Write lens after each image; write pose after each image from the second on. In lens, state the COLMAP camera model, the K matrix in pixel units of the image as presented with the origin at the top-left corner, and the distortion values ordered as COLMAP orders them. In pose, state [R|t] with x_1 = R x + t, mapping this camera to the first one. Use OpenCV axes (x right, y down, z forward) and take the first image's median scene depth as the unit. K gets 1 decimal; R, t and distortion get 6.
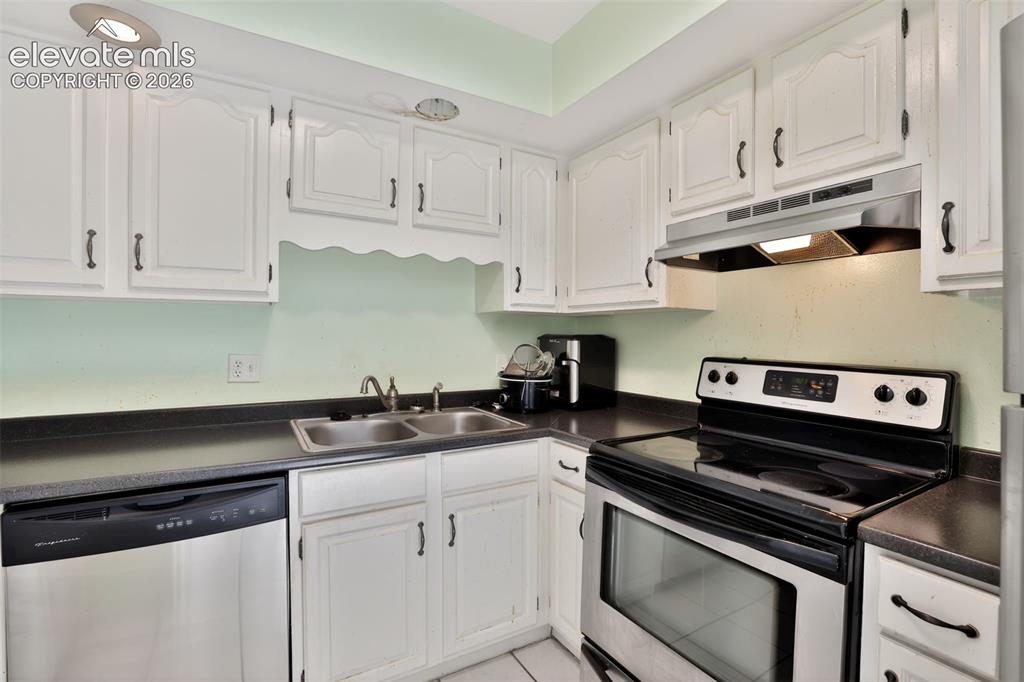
lens RADIAL K [[467.7, 0, 510.1], [0, 467.7, 335.3], [0, 0, 1]] dist [-0.050175, 0.018675]
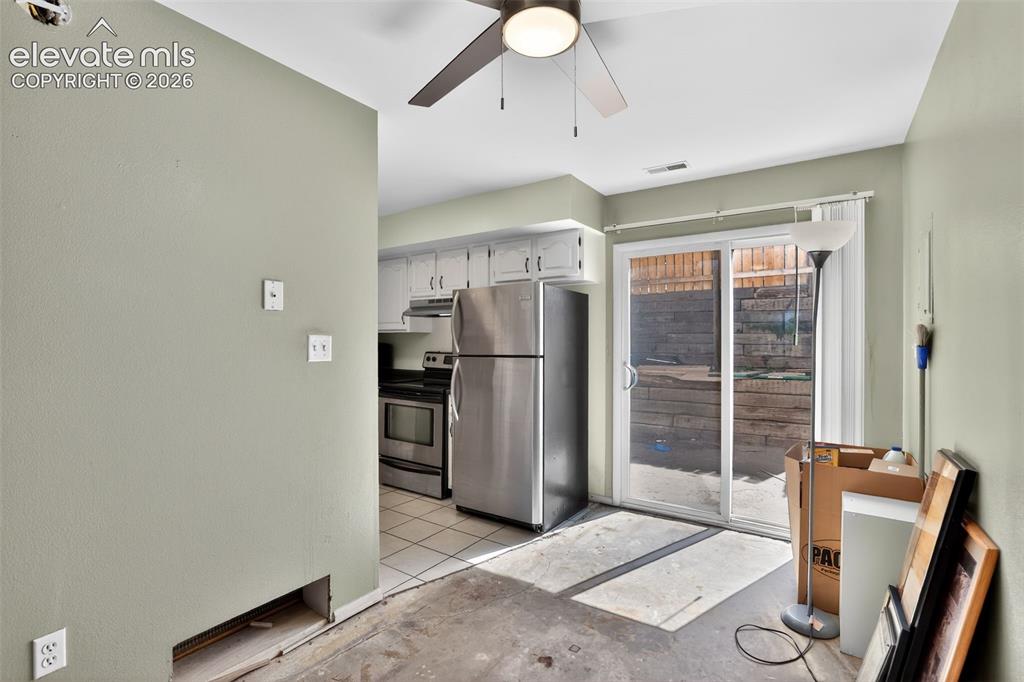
lens RADIAL K [[466.8, 0, 506.4], [0, 466.8, 339.1], [0, 0, 1]] dist [-0.048628, 0.019571]
pose [[0.909608, -0.009265, 0.415365, -0.240426], [0.008148, 0.999957, 0.004460, -0.029000], [-0.415388, -0.000673, 0.909644, -1.511235]]
